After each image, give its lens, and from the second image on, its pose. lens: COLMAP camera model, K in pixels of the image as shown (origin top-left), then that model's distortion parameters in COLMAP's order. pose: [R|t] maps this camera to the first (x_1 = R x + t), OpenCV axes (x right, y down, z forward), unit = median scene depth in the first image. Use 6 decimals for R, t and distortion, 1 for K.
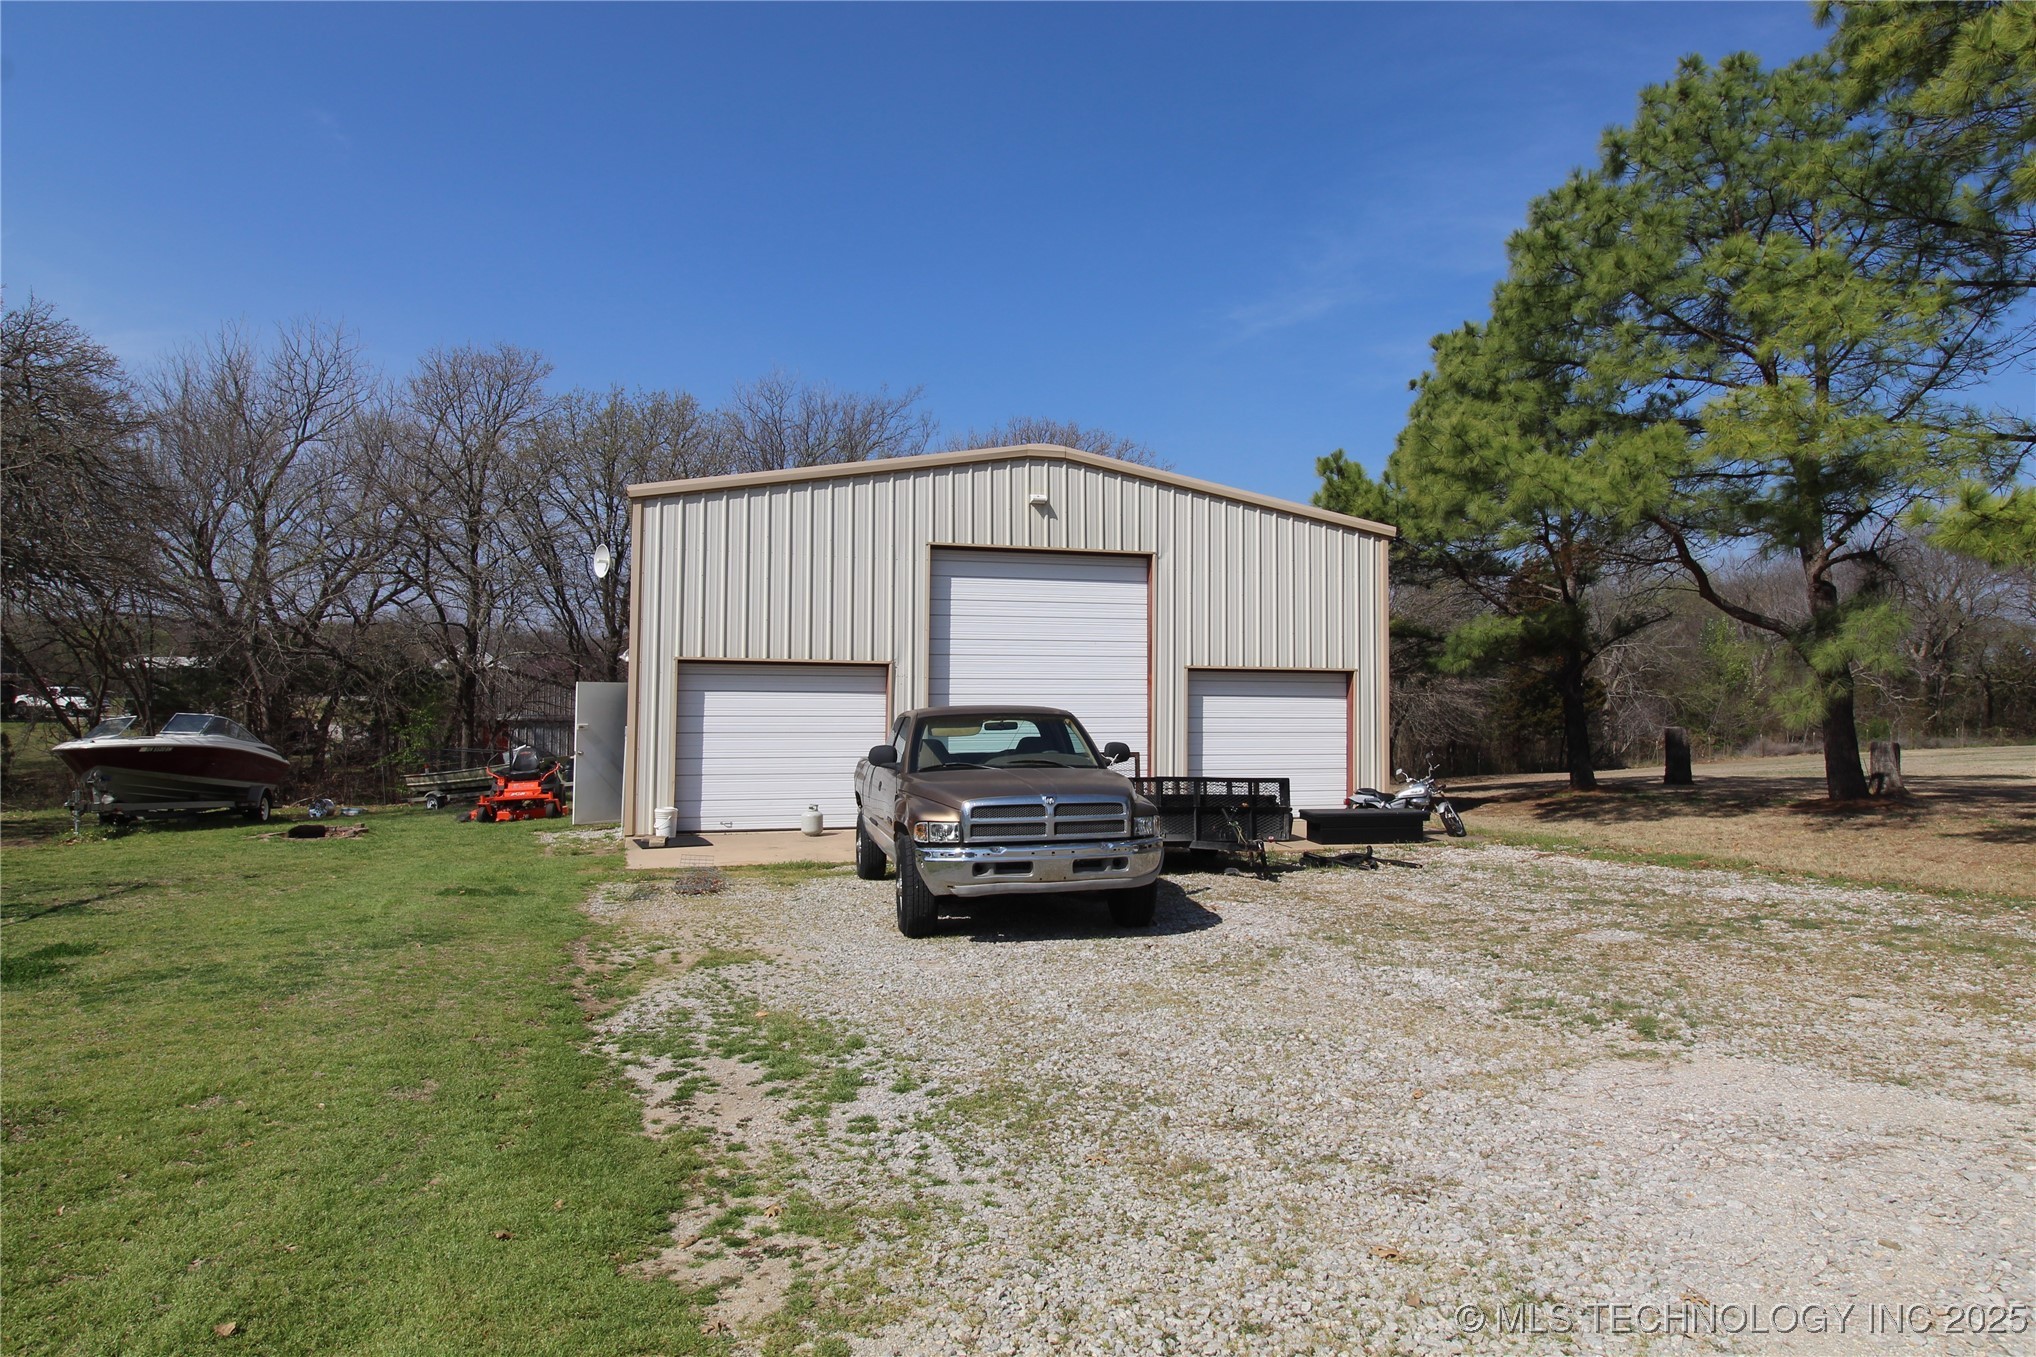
lens RADIAL K [[1084.4, 0, 1018.0], [0, 1084.4, 678.5], [0, 0, 1]] dist [0.000152, 0.000033]
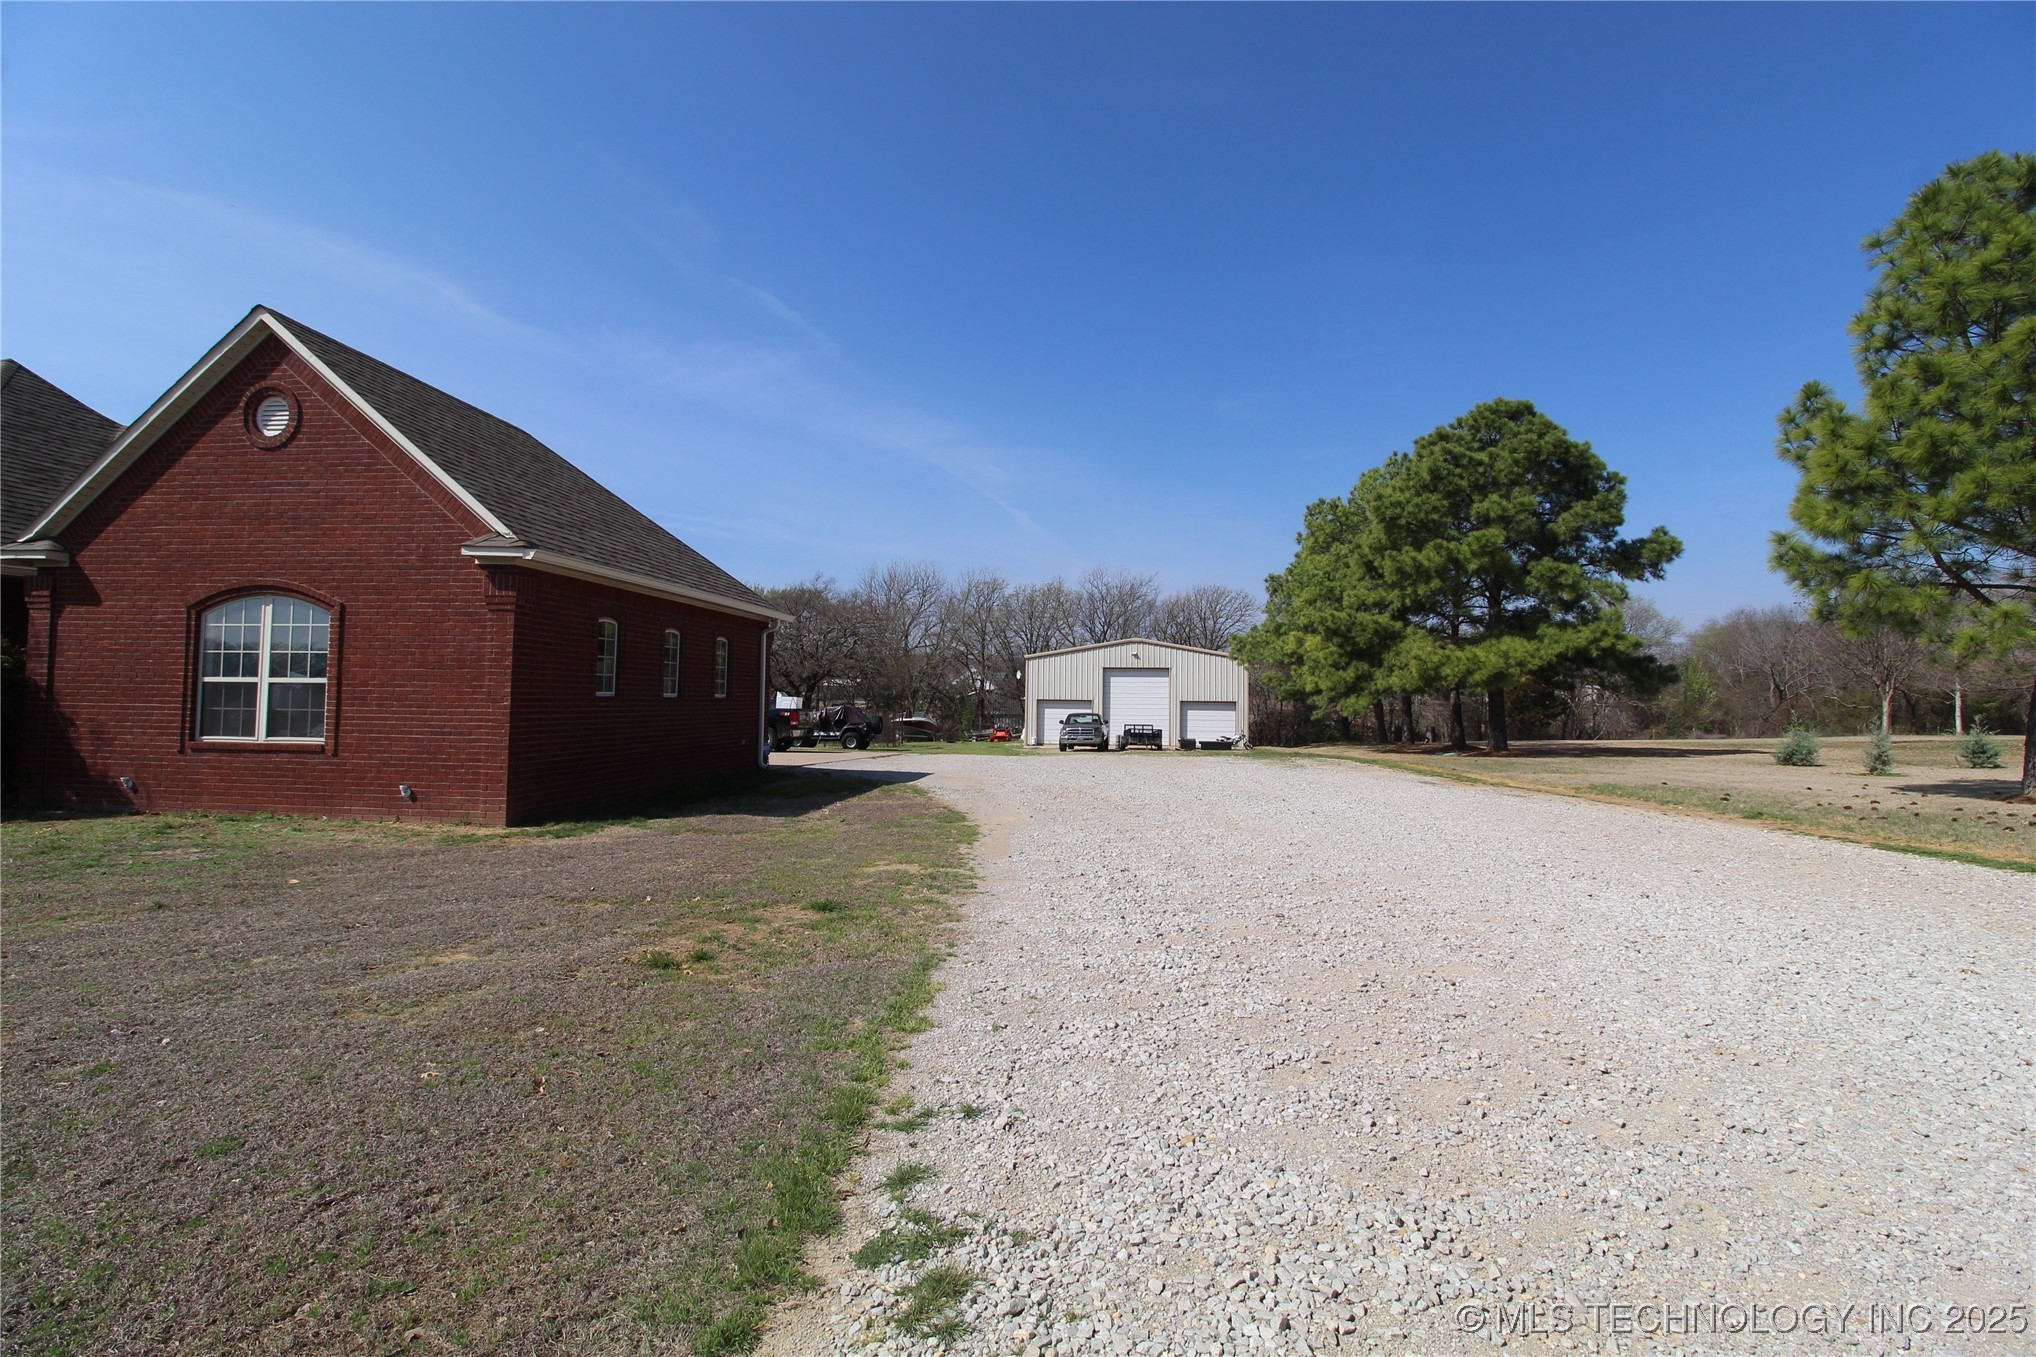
lens RADIAL K [[1084.4, 0, 1018.0], [0, 1084.4, 678.5], [0, 0, 1]] dist [0.000152, 0.000033]
pose [[0.920426, 0.003136, -0.390903, 1.015227], [-0.004401, 0.999988, -0.002339, -0.071930], [0.390891, 0.003873, 0.920429, -2.318724]]
